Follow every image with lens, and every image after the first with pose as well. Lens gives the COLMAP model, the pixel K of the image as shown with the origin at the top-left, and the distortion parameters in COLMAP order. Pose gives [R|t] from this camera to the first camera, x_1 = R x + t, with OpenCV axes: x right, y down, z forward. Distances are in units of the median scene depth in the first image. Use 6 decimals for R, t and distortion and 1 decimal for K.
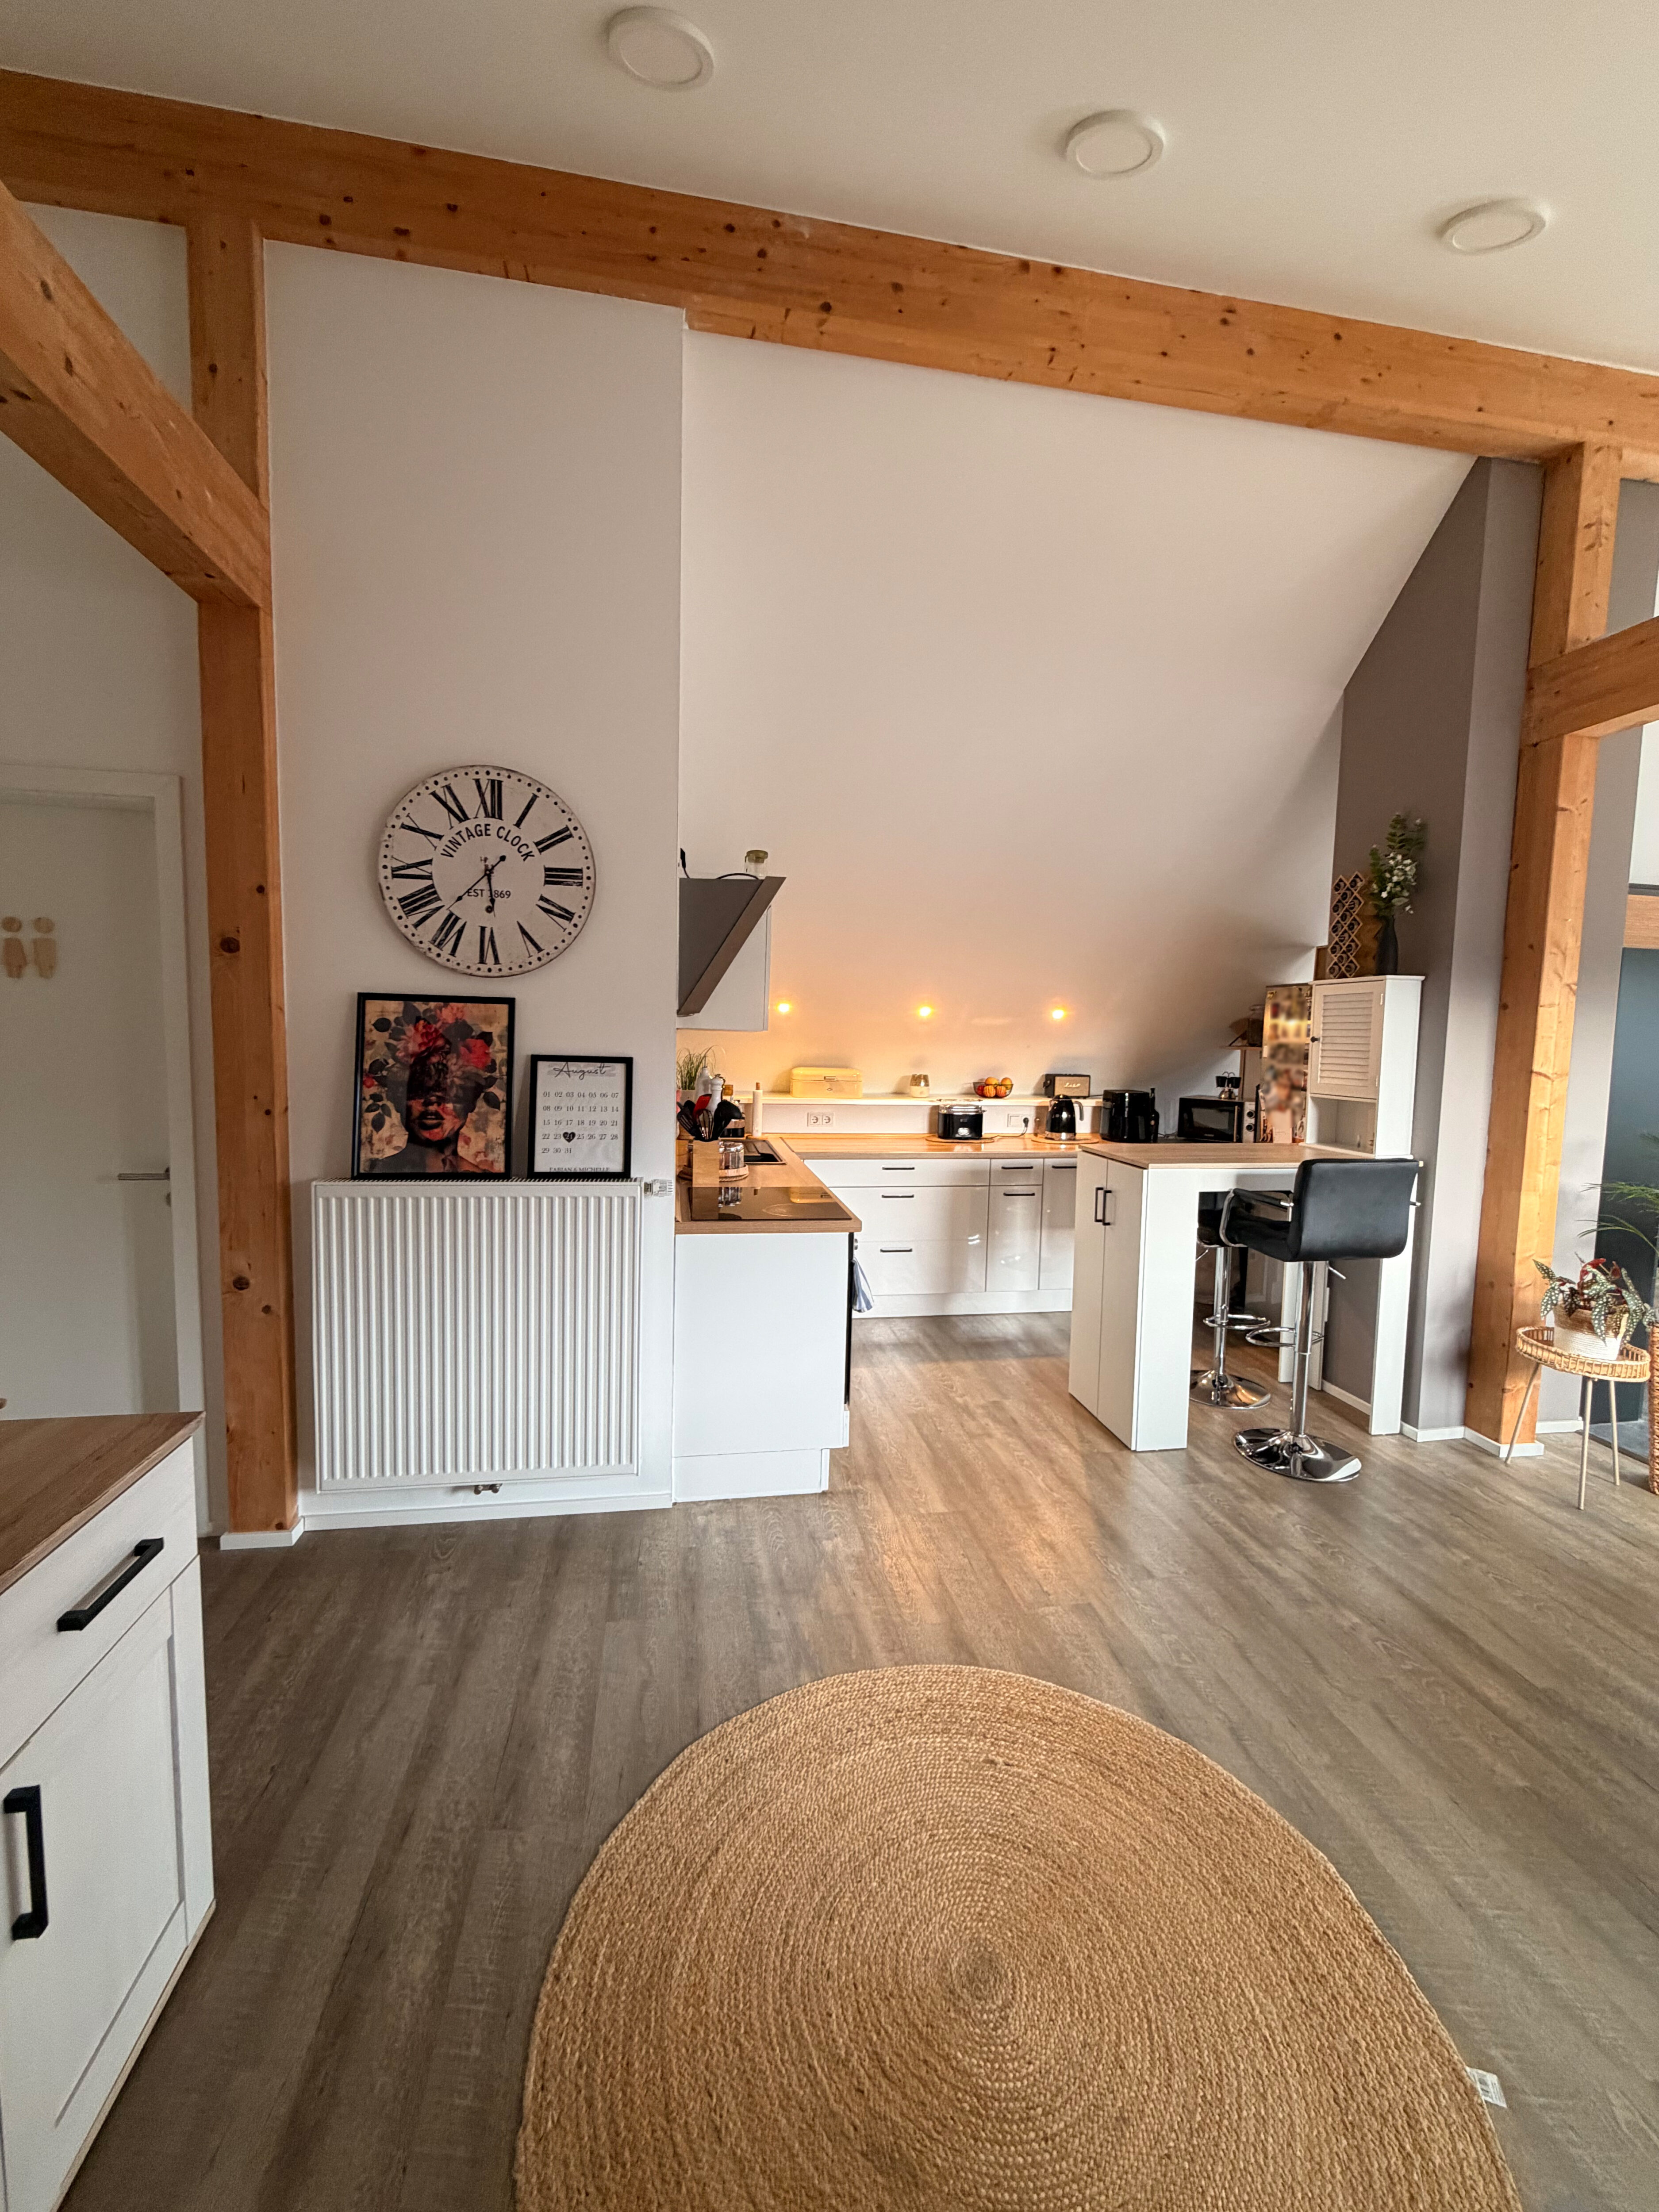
lens RADIAL K [[878.1, 0, 826.5], [0, 878.1, 1103.2], [0, 0, 1]] dist [0.000178, -0.000039]
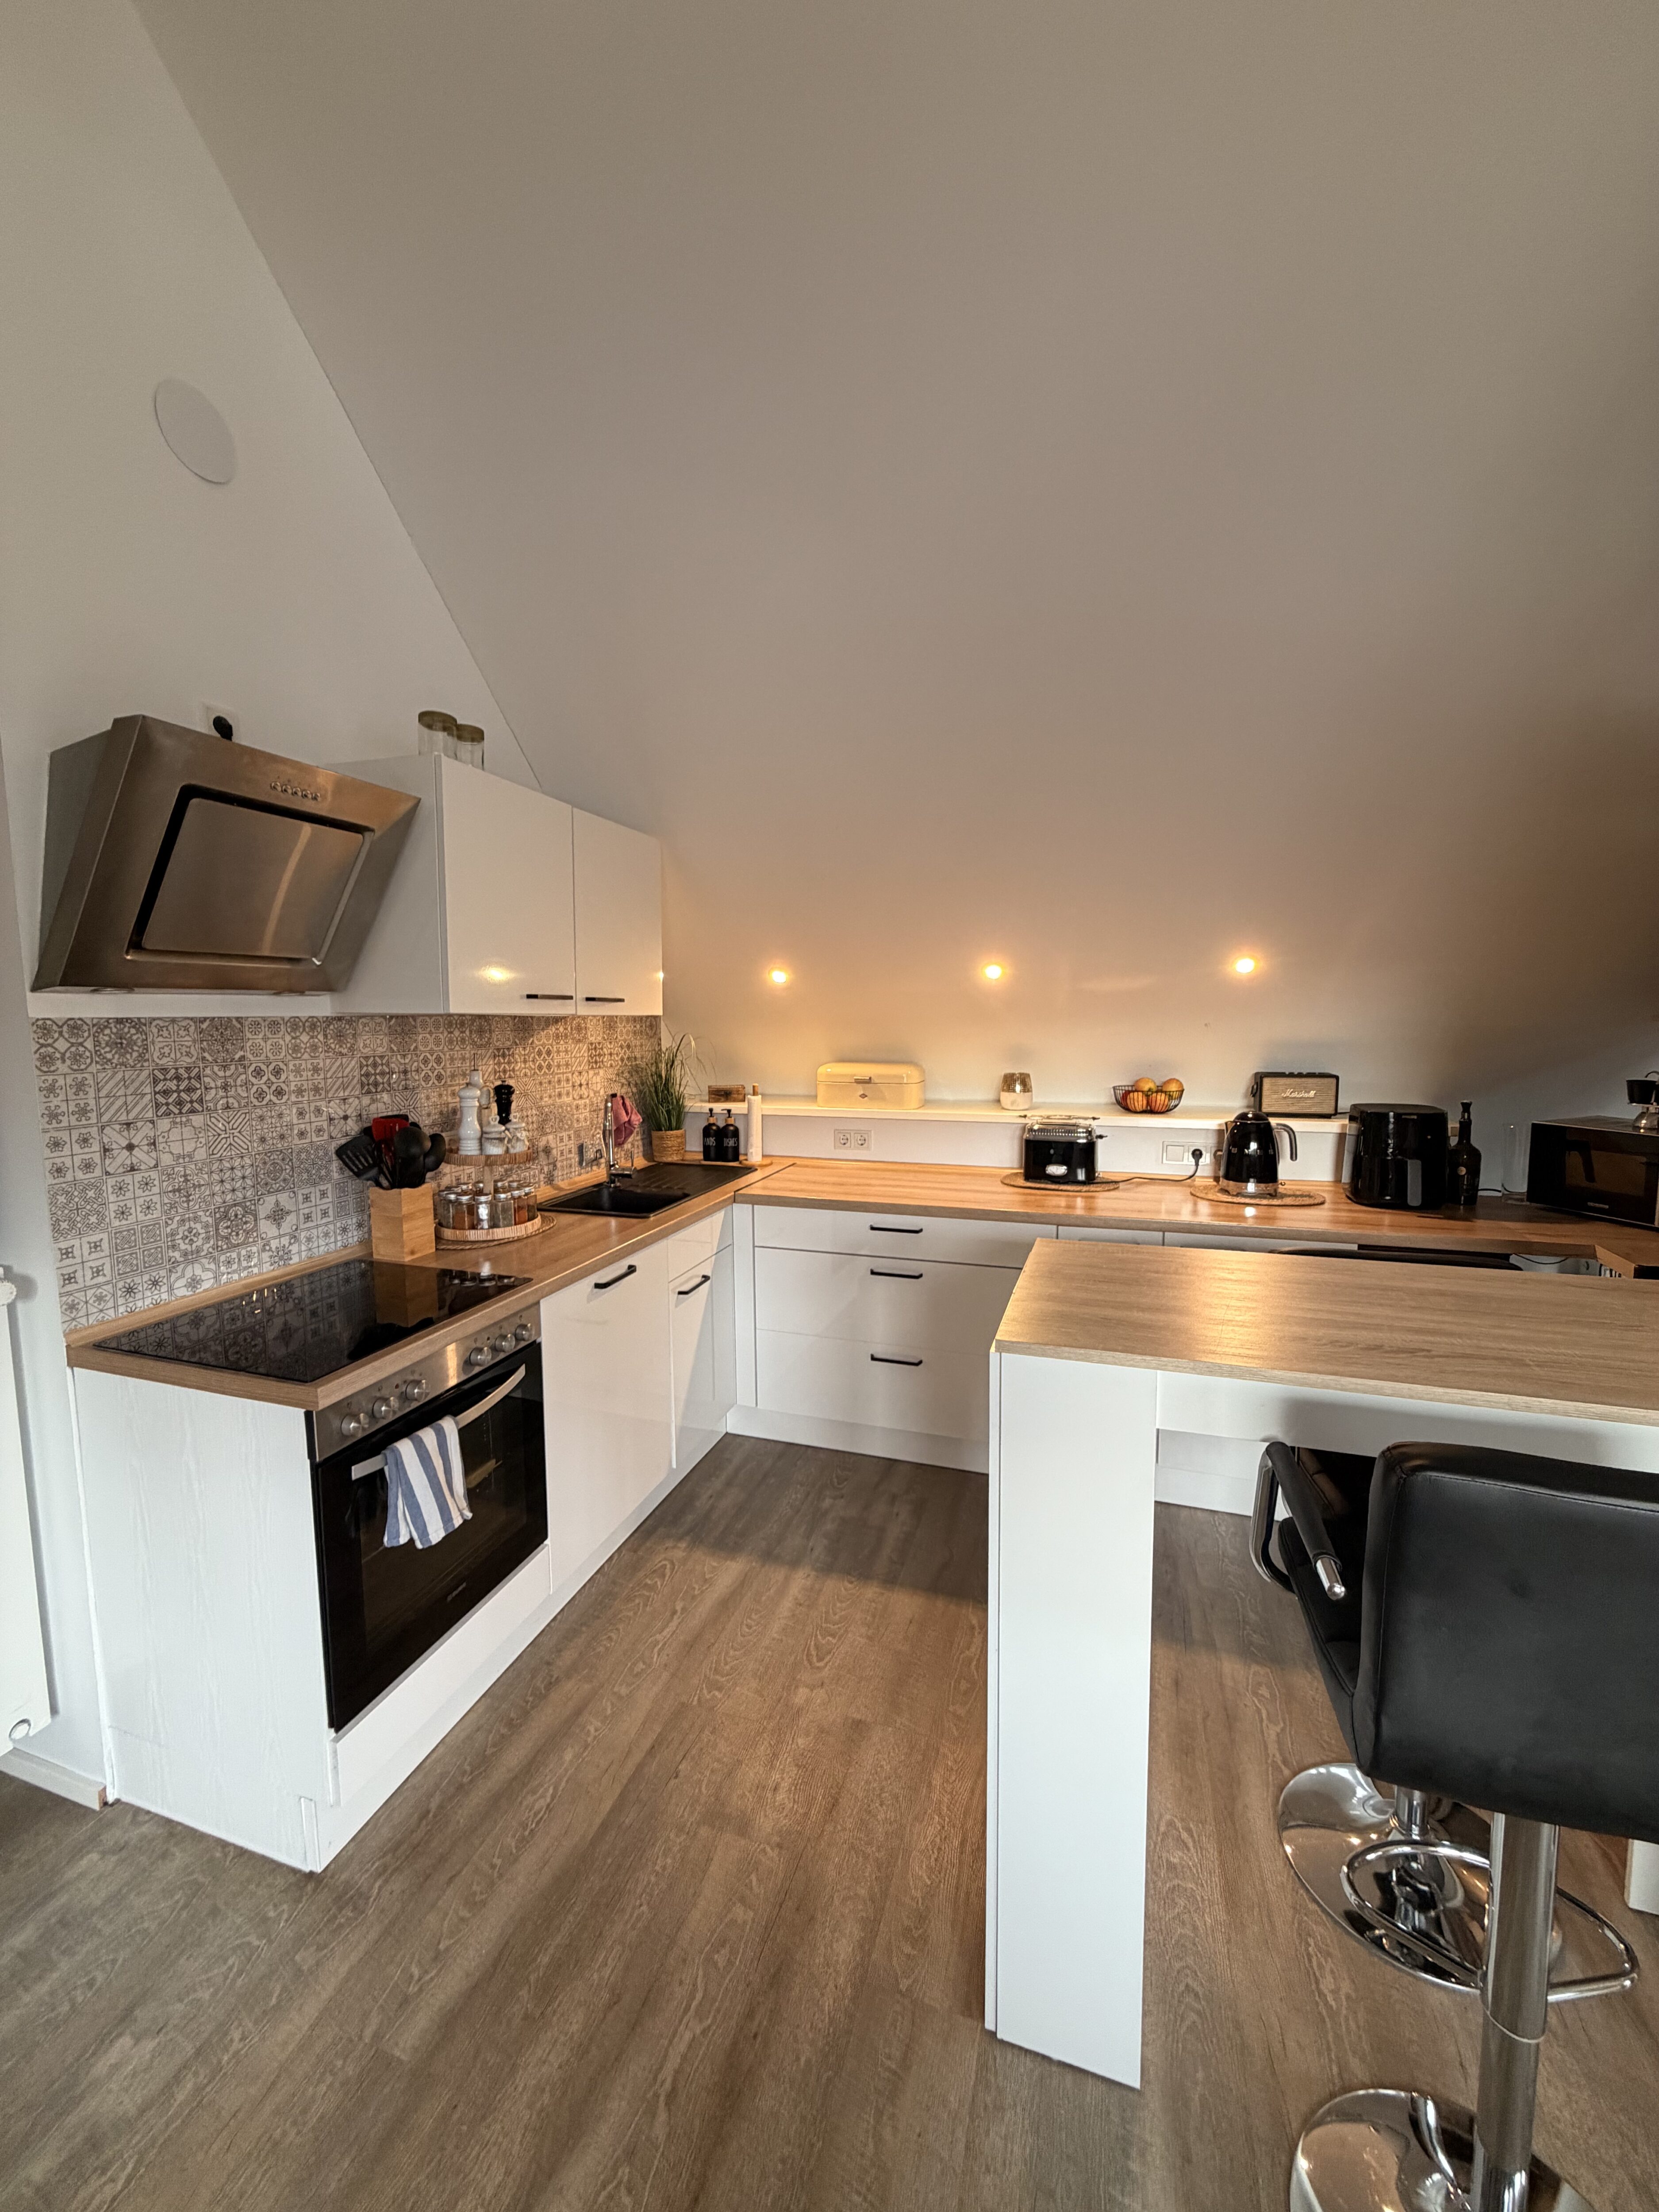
lens RADIAL K [[878.1, 0, 826.5], [0, 878.1, 1103.2], [0, 0, 1]] dist [0.000178, -0.000039]
pose [[0.880360, 0.020019, -0.473884, 0.563634], [-0.010983, 0.999701, 0.021828, -0.046103], [0.474179, -0.014012, 0.880317, 0.745247]]
